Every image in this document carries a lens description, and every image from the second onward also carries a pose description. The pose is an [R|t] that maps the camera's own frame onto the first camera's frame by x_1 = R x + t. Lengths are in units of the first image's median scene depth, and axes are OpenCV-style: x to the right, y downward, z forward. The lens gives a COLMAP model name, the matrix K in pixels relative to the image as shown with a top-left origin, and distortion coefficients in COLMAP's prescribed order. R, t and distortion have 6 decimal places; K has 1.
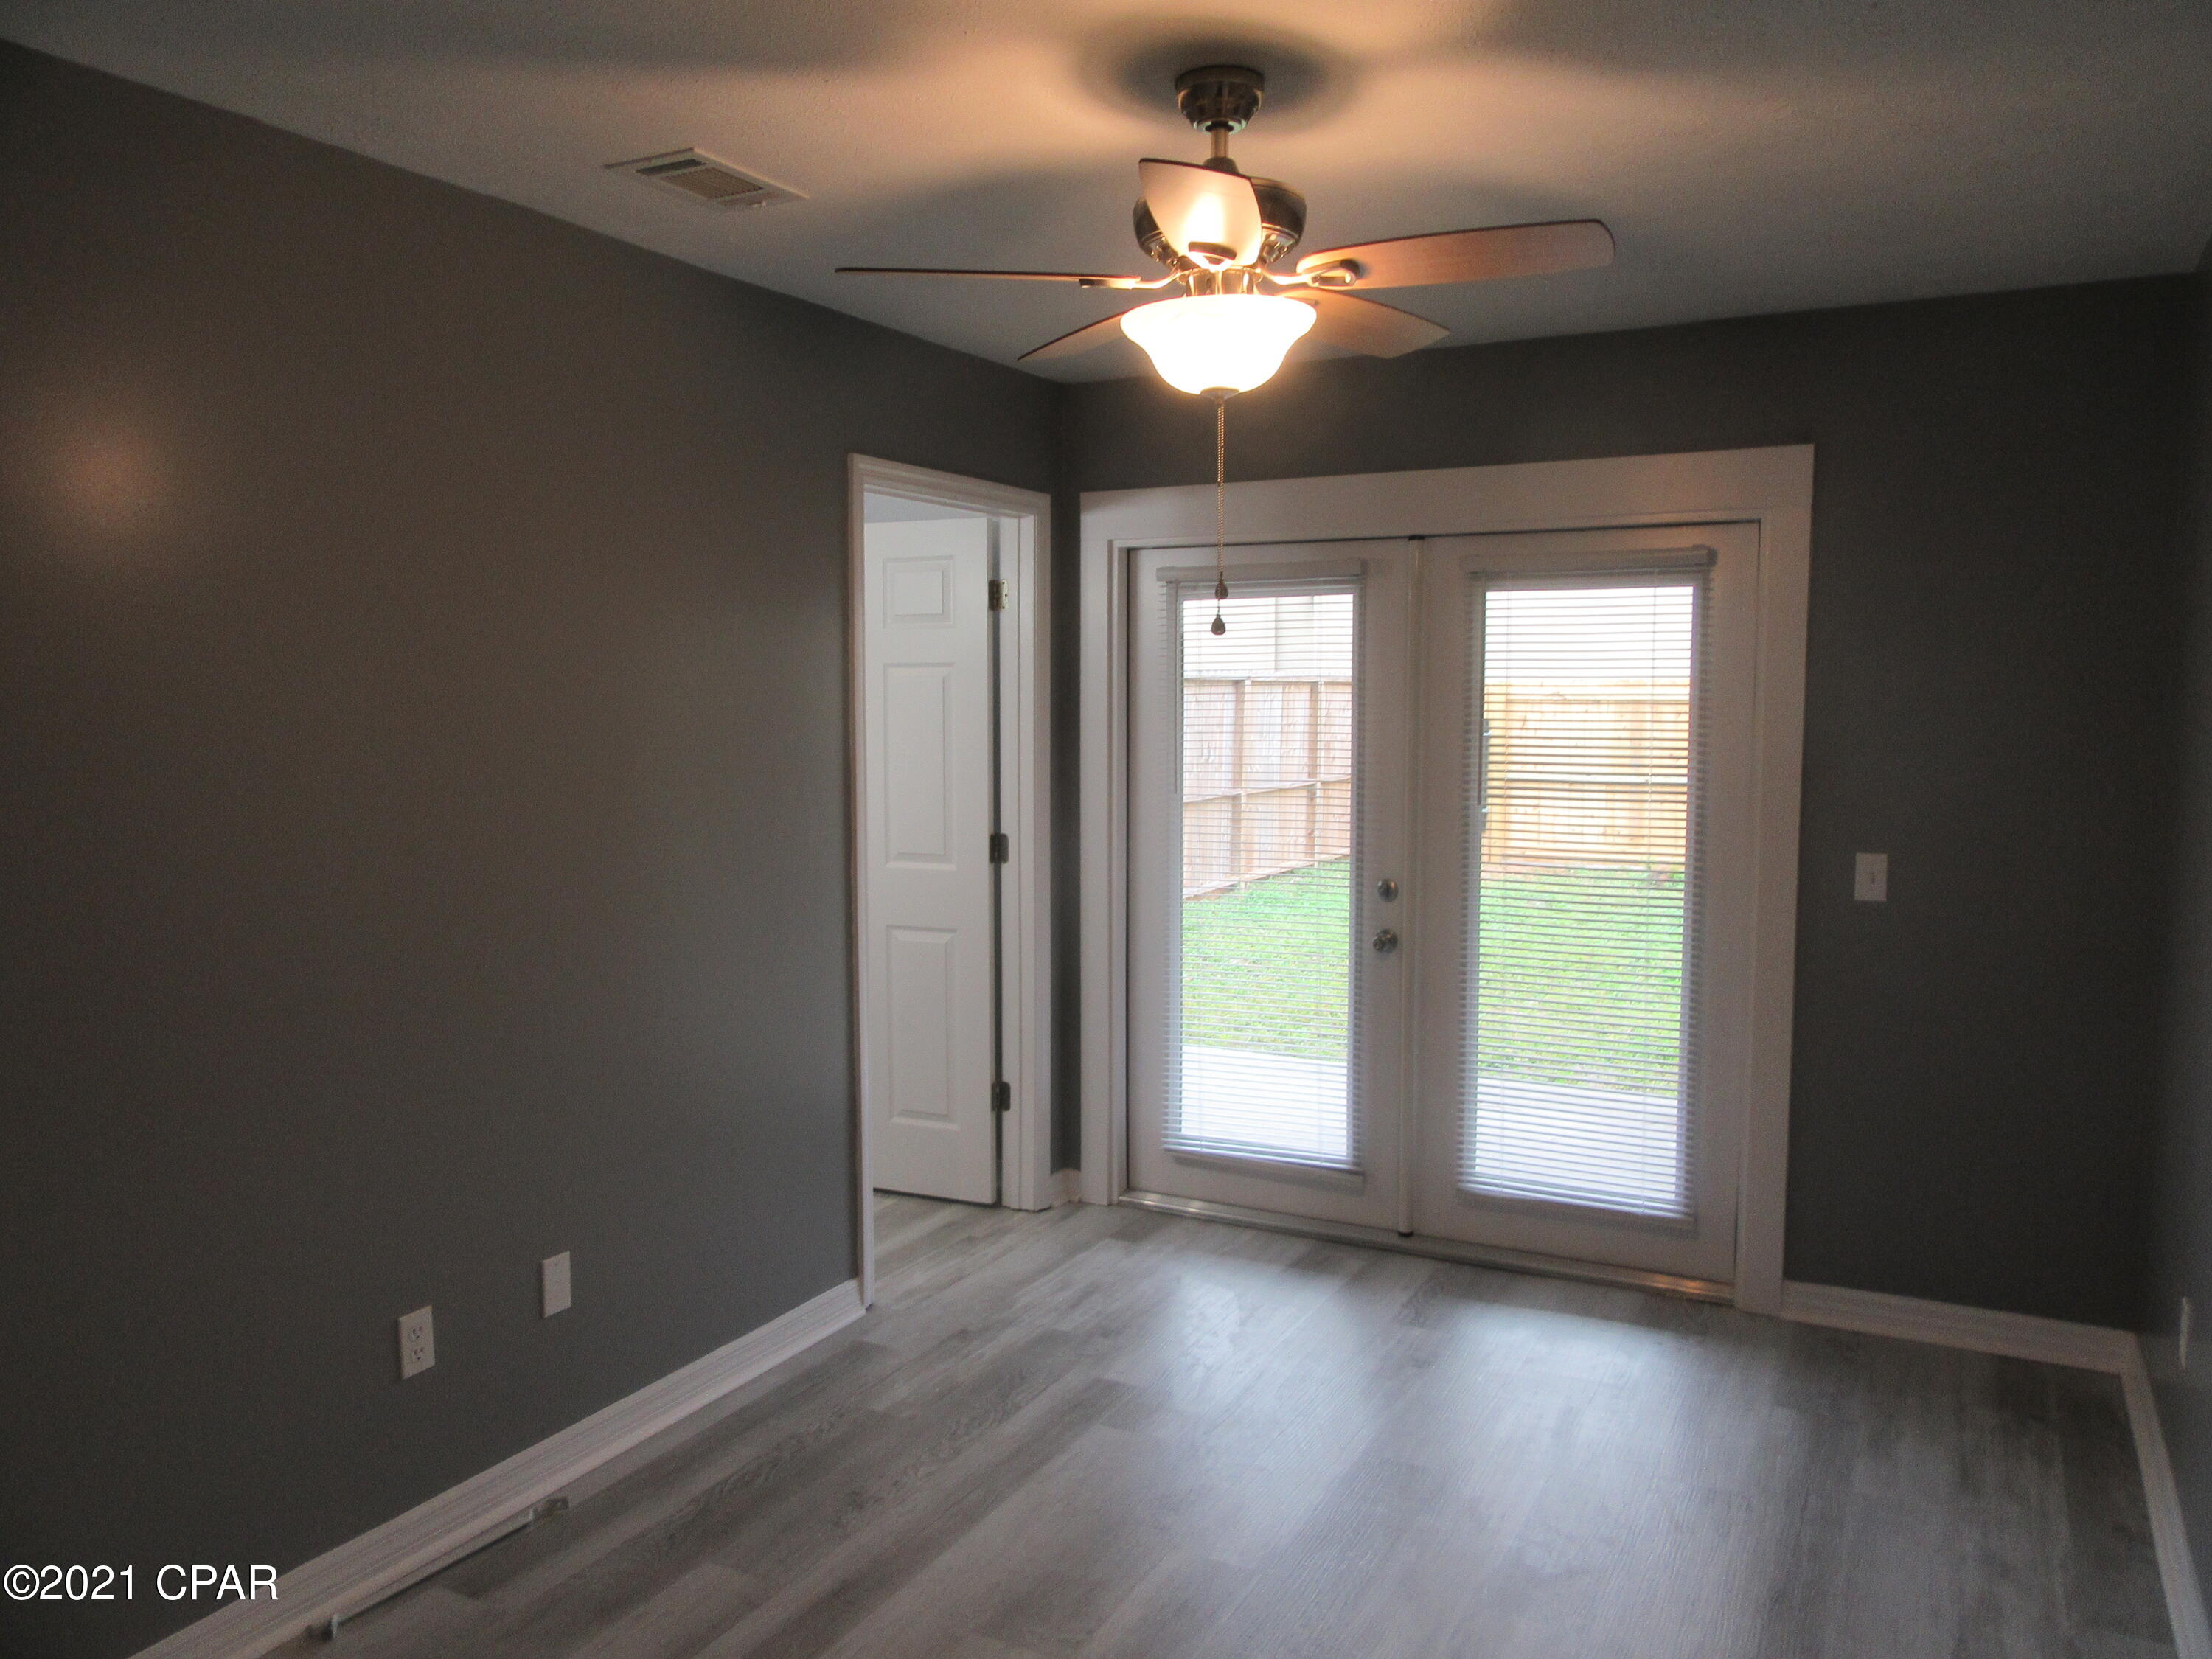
lens RADIAL K [[1644.5, 0, 1113.4], [0, 1644.5, 833.5], [0, 0, 1]] dist [-0.011761, 0.019292]
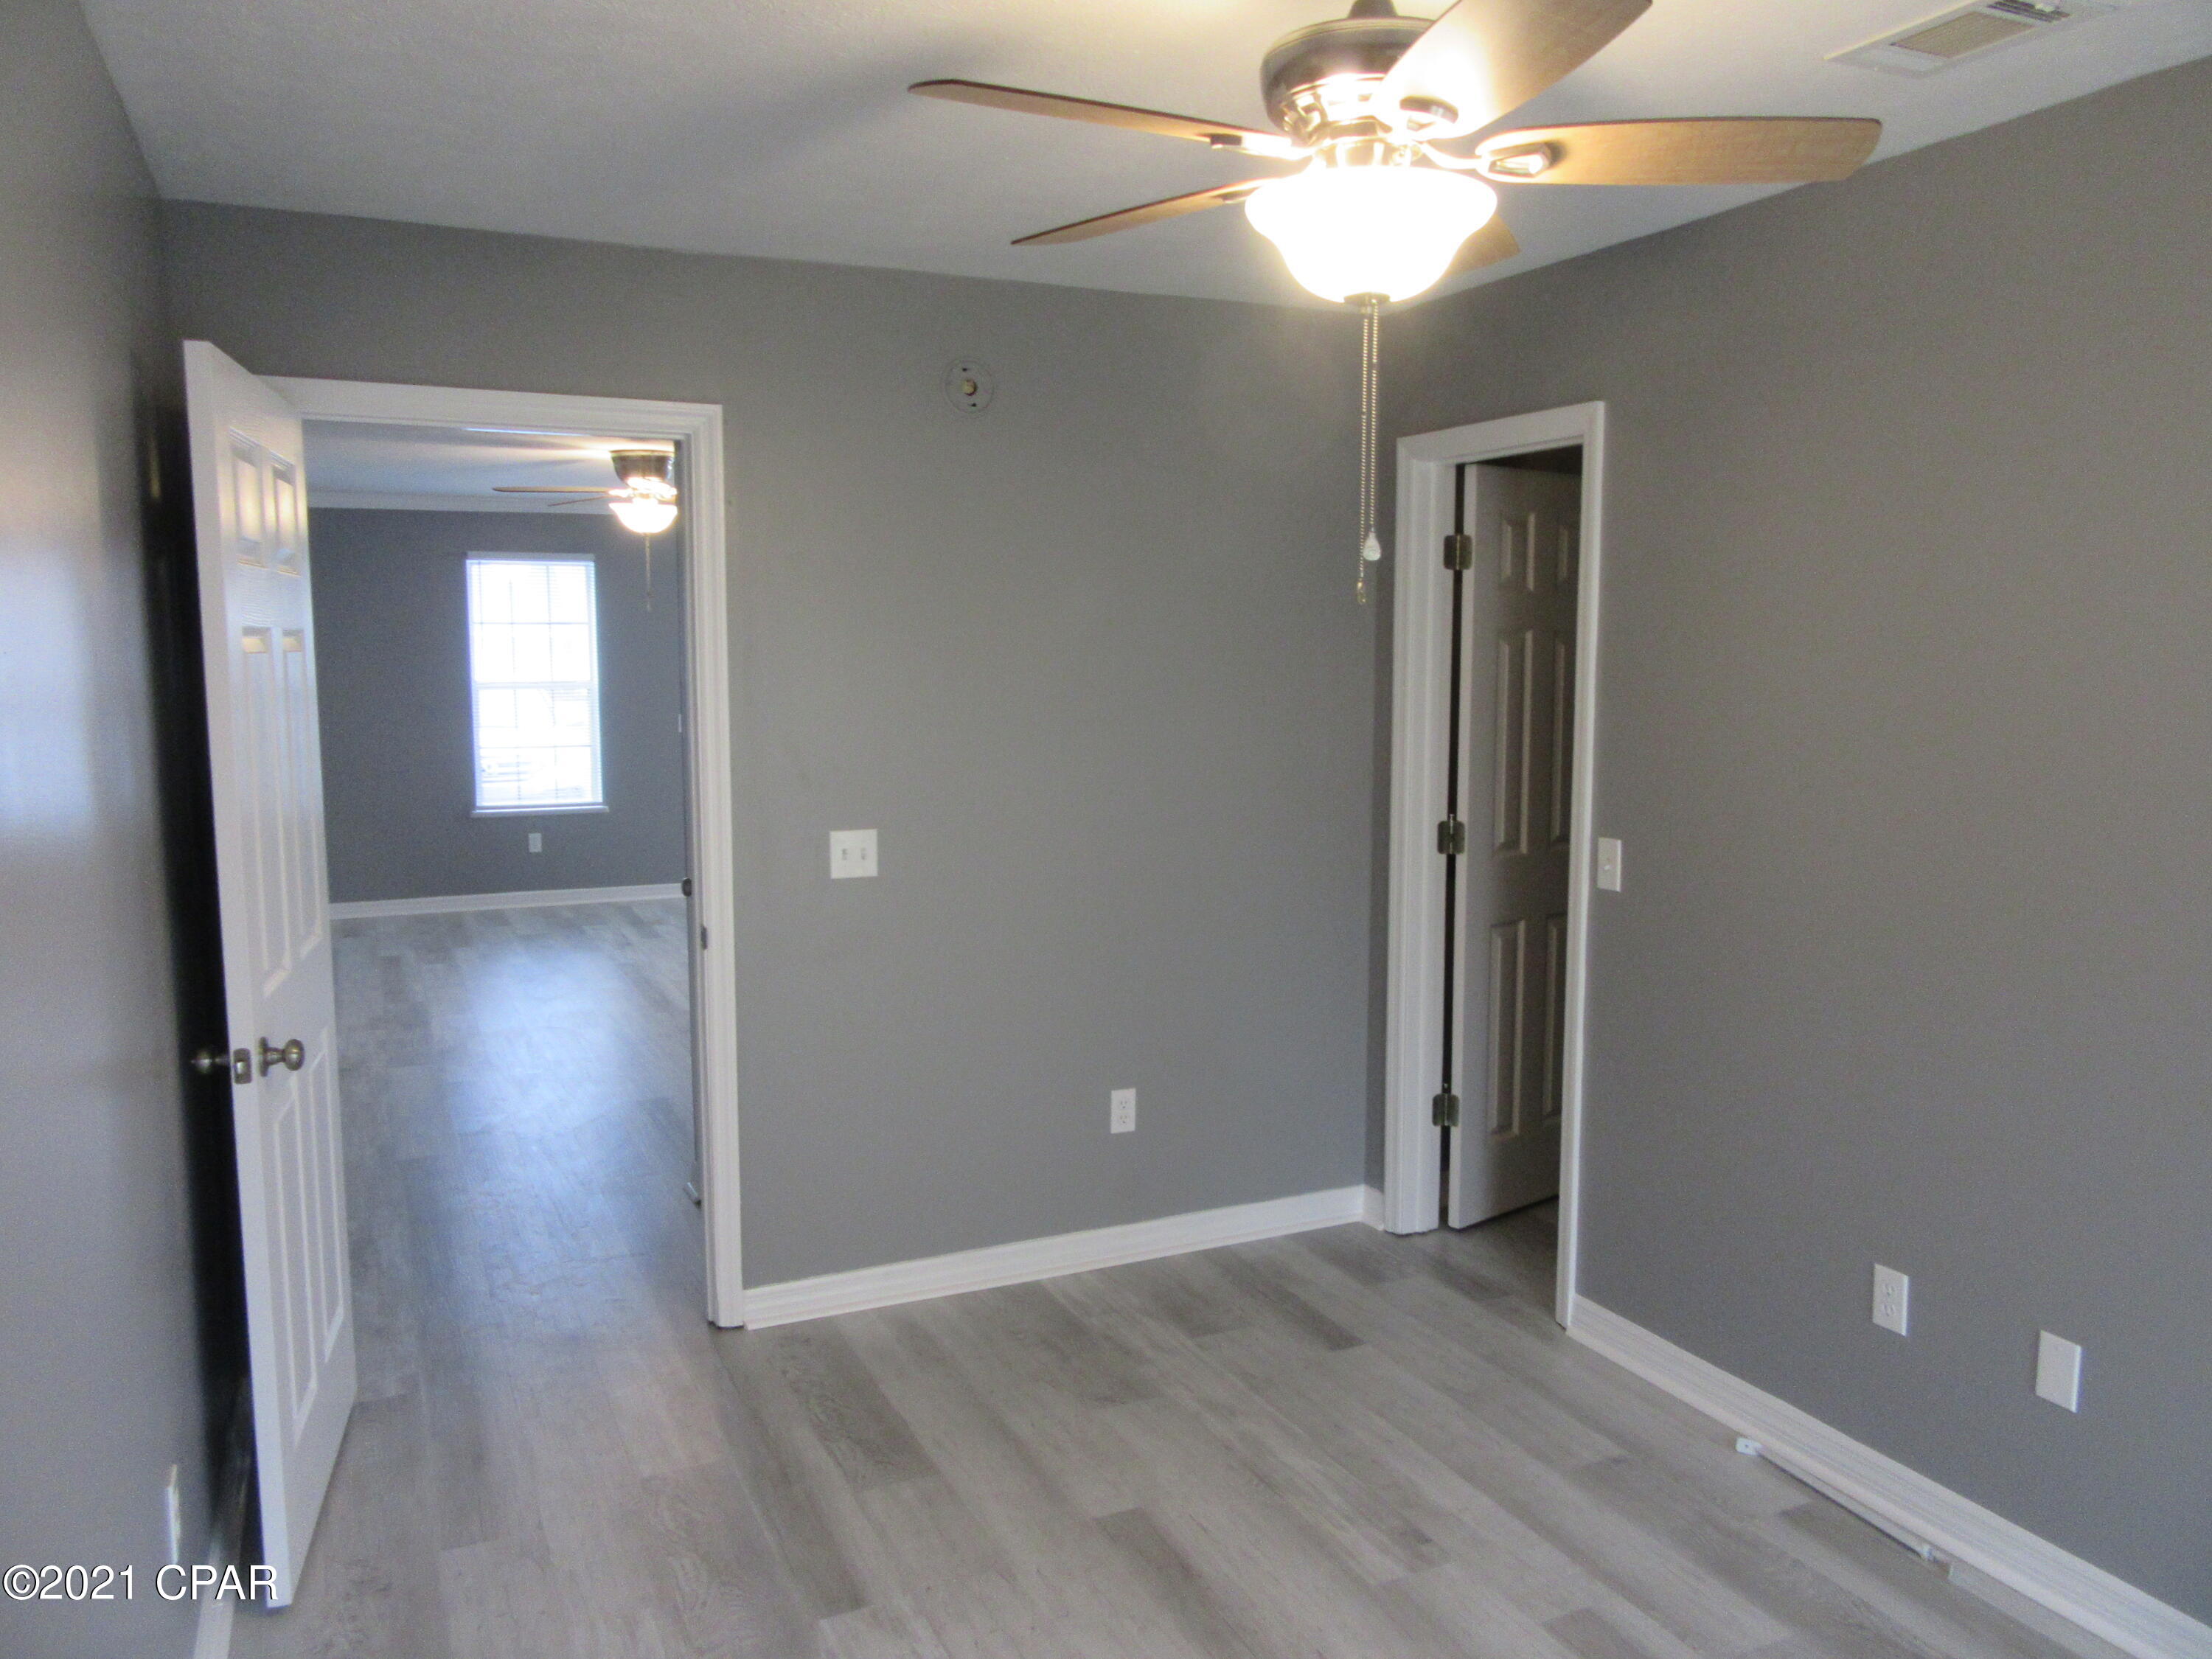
lens RADIAL K [[1621.1, 0, 1106.0], [0, 1621.1, 829.5], [0, 0, 1]] dist [-0.020824, 0.011889]
pose [[-0.607261, 0.090111, -0.789376, 0.649326], [-0.074057, 0.982802, 0.169163, -0.113329], [0.791043, 0.161185, -0.590144, 1.171333]]
